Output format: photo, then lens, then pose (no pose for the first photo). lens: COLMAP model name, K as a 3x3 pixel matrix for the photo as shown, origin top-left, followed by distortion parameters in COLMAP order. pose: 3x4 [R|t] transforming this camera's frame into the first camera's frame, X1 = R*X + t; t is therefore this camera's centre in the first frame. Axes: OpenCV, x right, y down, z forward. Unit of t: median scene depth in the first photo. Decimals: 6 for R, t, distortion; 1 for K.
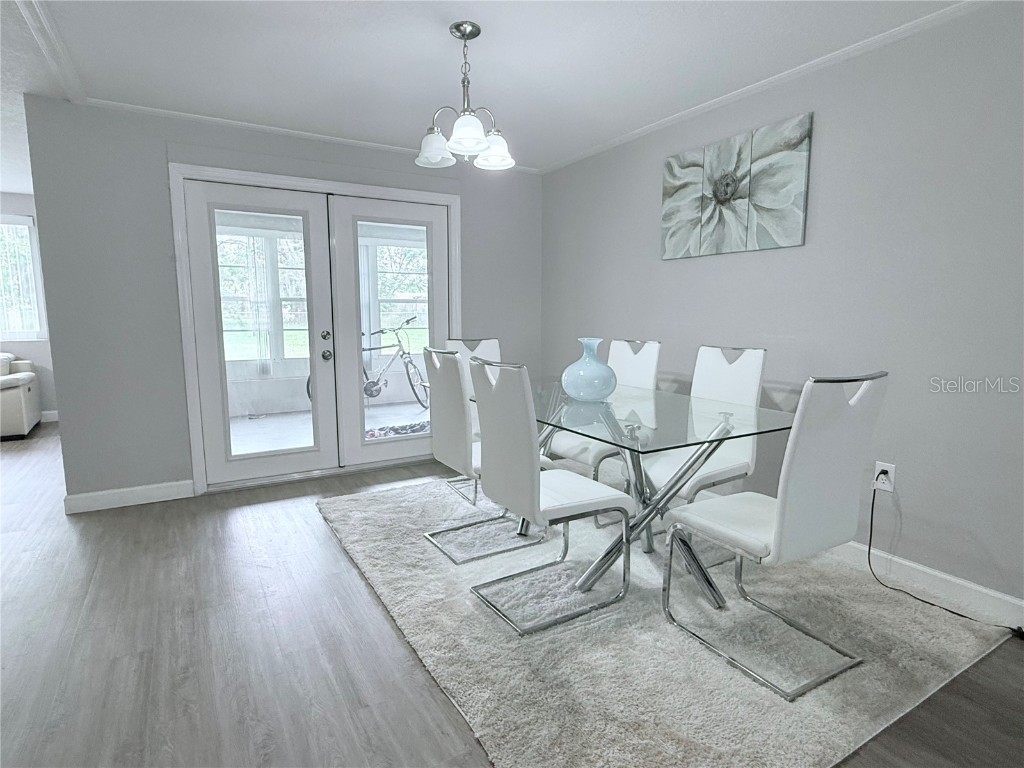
lens RADIAL K [[552.1, 0, 511.3], [0, 552.1, 385.2], [0, 0, 1]] dist [-0.000920, -0.000237]
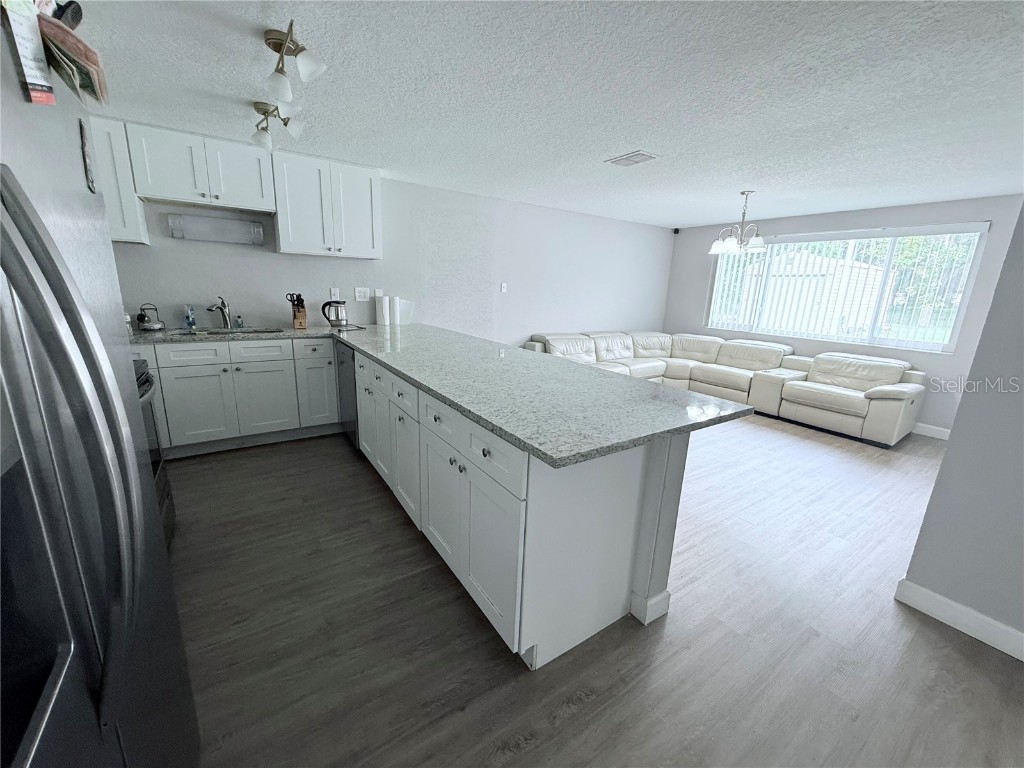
lens RADIAL K [[407.7, 0, 505.0], [0, 407.7, 382.5], [0, 0, 1]] dist [-0.000707, 0.000161]
pose [[0.045199, 0.229689, -0.972214, -0.364445], [-0.170859, 0.960646, 0.219012, -0.115996], [0.984258, 0.156213, 0.082665, 0.380834]]
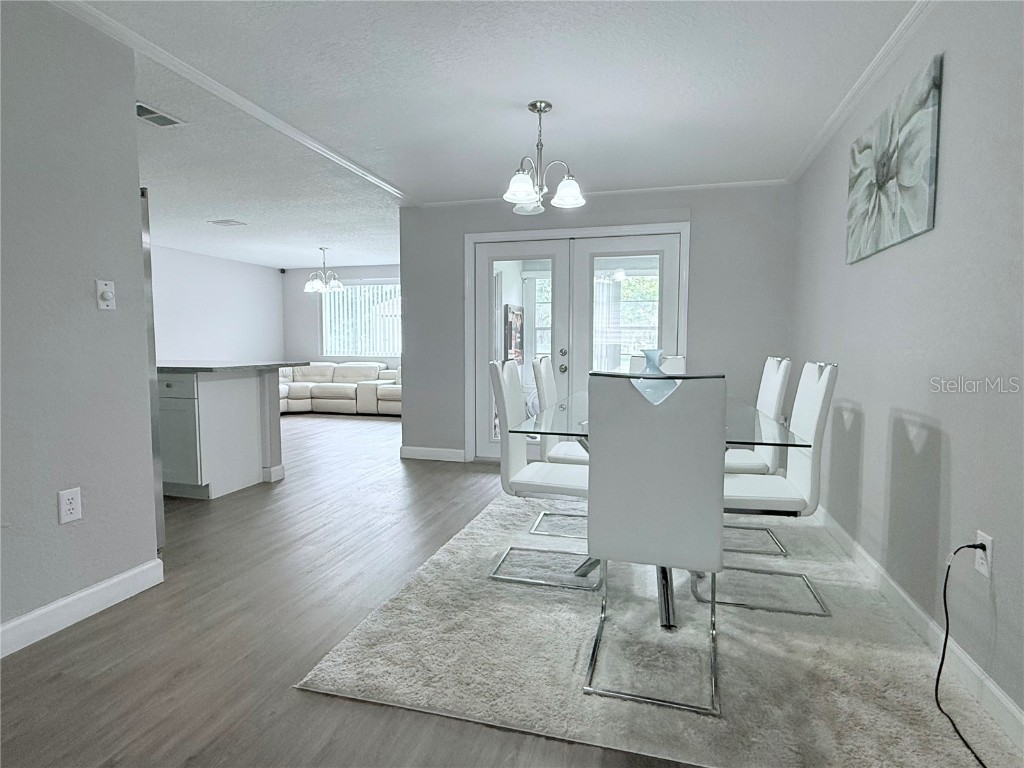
lens RADIAL K [[552.1, 0, 508.6], [0, 552.1, 384.4], [0, 0, 1]] dist [-0.000920, -0.000237]
pose [[0.695876, 0.053188, -0.716190, 0.632428], [-0.098844, 0.994856, -0.022158, 0.027054], [0.711328, 0.086211, 0.697553, 0.084187]]
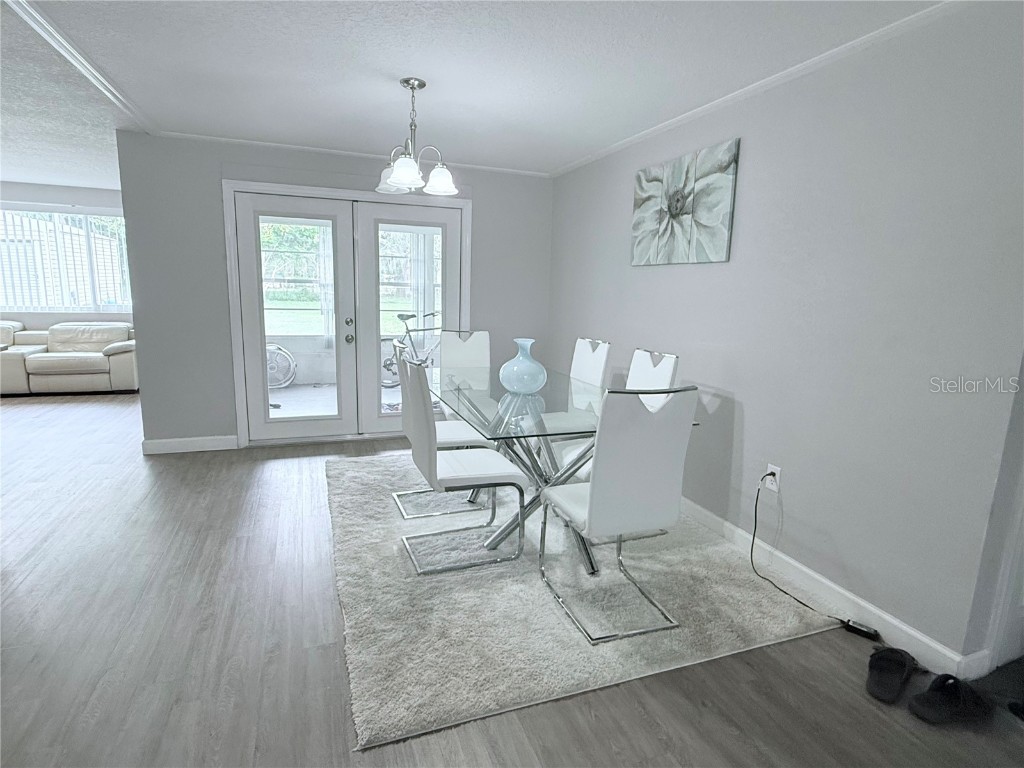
lens RADIAL K [[552.1, 0, 511.7], [0, 552.1, 384.9], [0, 0, 1]] dist [-0.000920, -0.000237]
pose [[0.983855, 0.057655, -0.169427, 0.288618], [-0.050792, 0.997714, 0.044566, -0.035927], [0.171609, -0.035241, 0.984535, -0.140524]]
